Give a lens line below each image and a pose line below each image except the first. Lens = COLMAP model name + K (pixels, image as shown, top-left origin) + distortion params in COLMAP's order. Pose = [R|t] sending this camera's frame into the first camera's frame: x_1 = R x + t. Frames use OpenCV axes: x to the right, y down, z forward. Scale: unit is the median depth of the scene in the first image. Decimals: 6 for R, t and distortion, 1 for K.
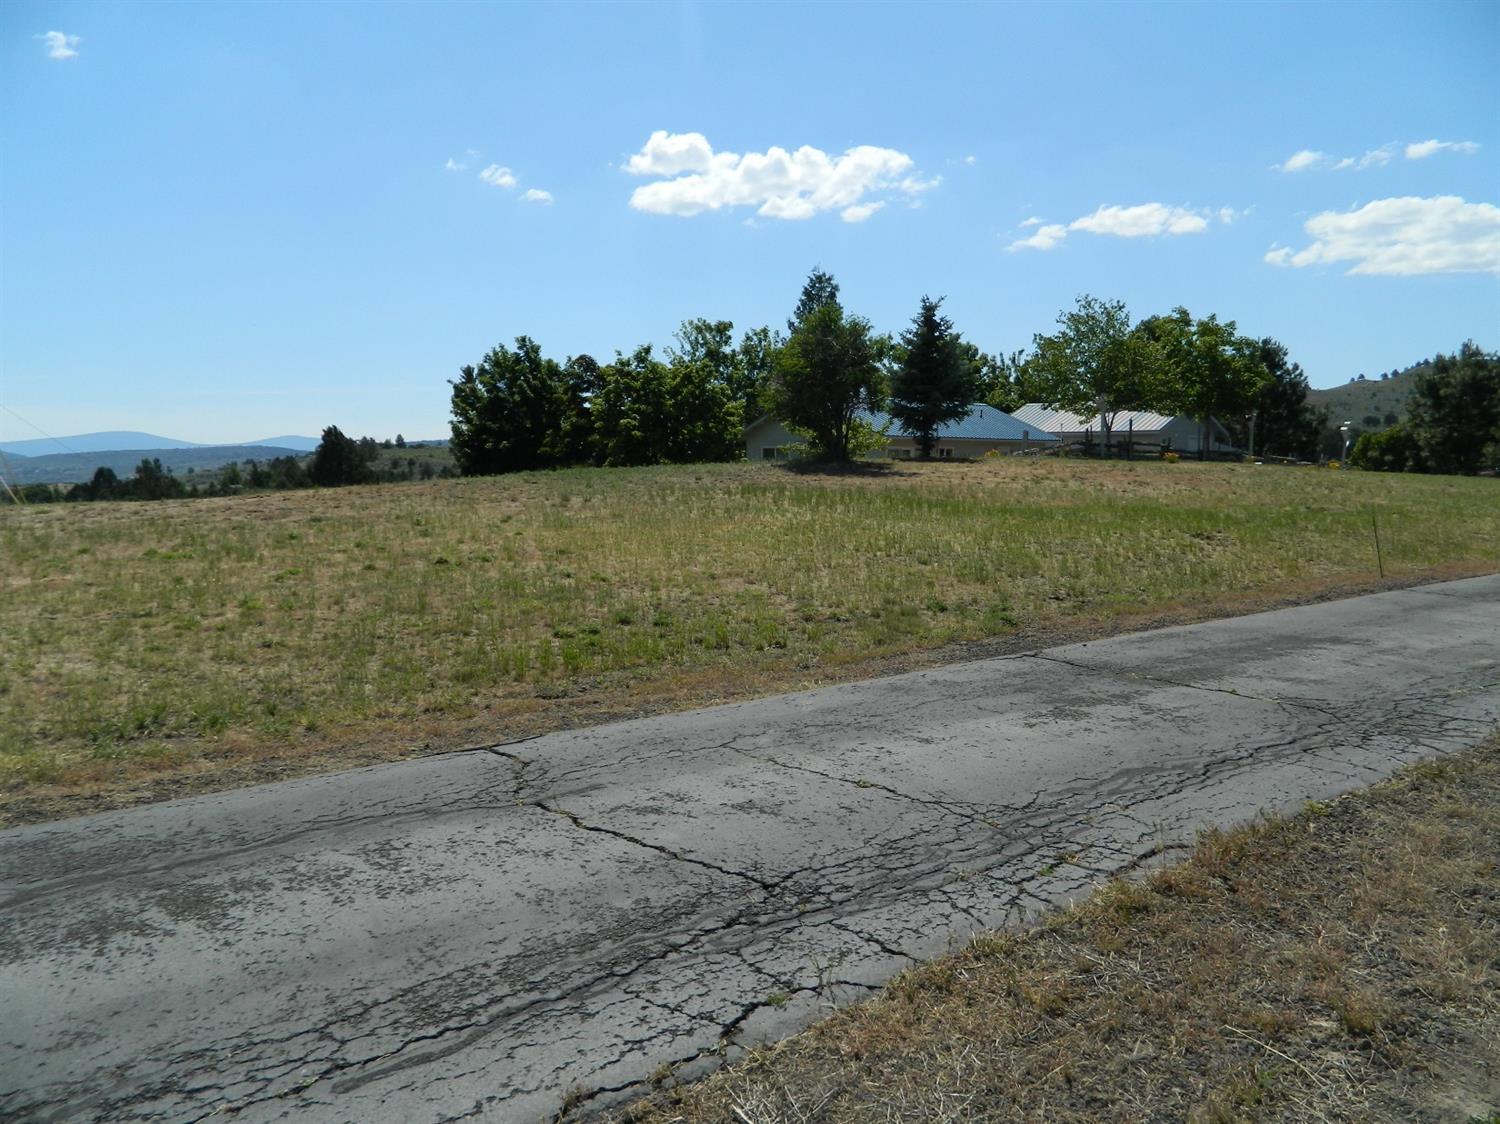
lens RADIAL K [[1092.7, 0, 747.2], [0, 1092.7, 556.3], [0, 0, 1]] dist [0.000575, -0.001255]
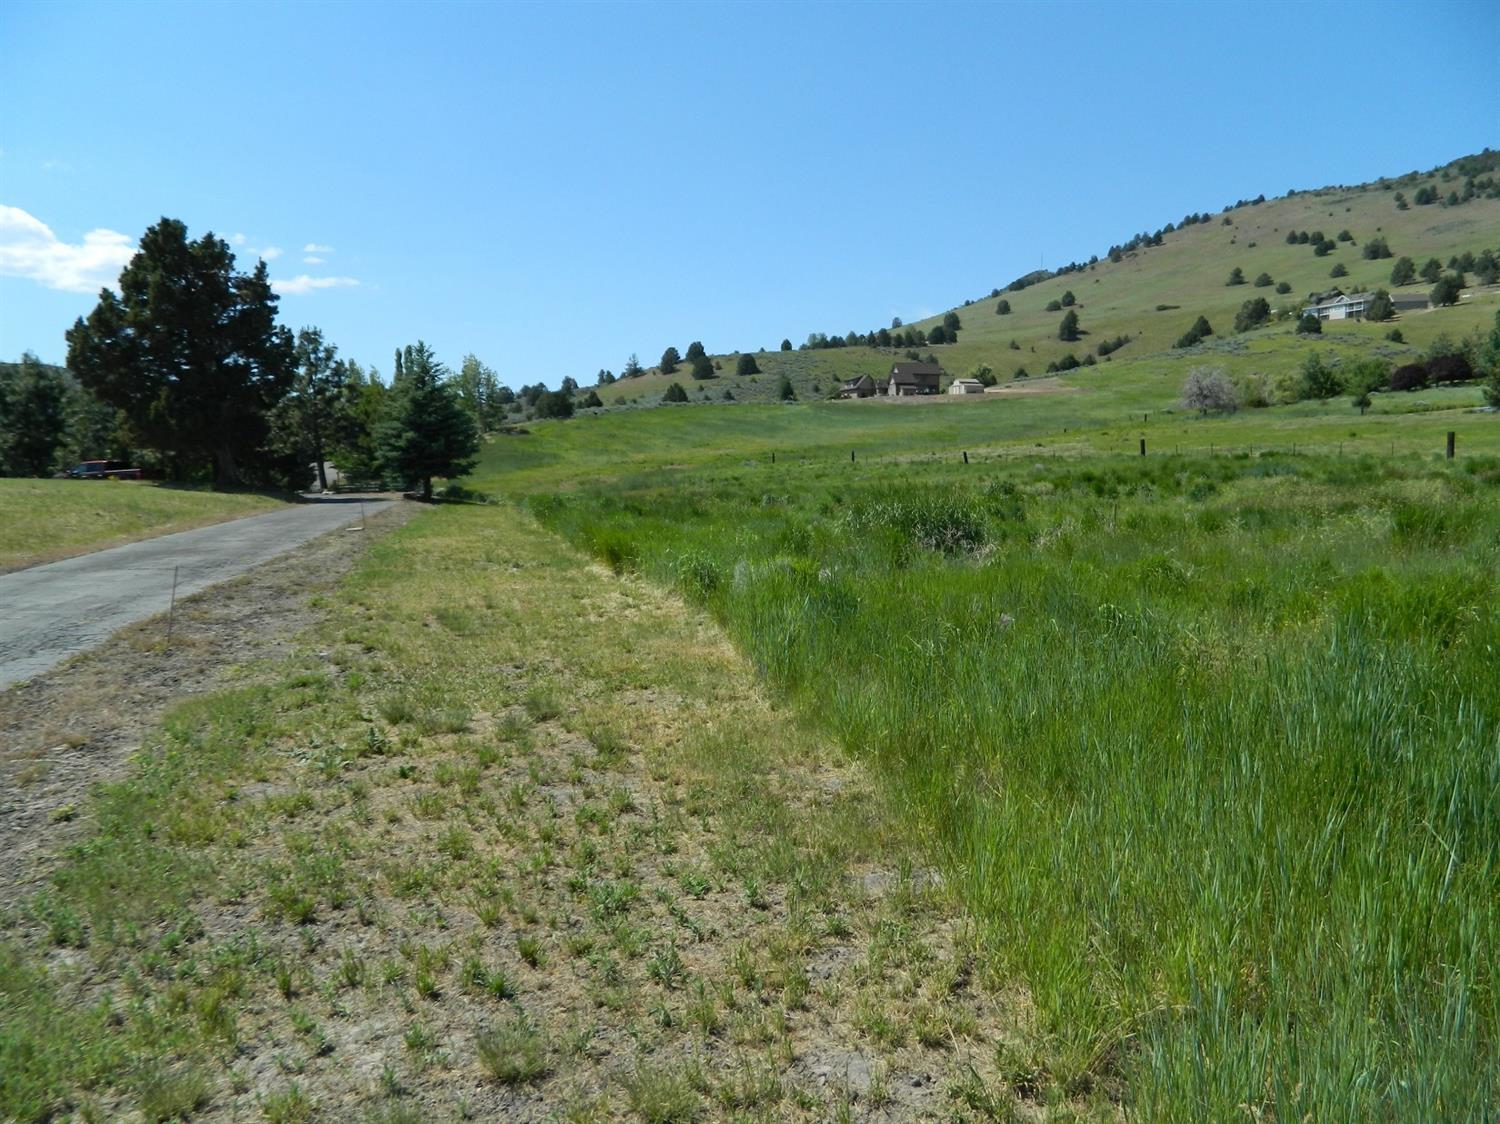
lens RADIAL K [[1092.7, 0, 747.3], [0, 1092.7, 558.8], [0, 0, 1]] dist [0.000575, -0.001255]
pose [[0.401012, -0.079782, 0.912592, -0.148172], [0.080212, 0.995432, 0.051777, 0.013937], [-0.912554, 0.052438, 0.405579, -0.190034]]
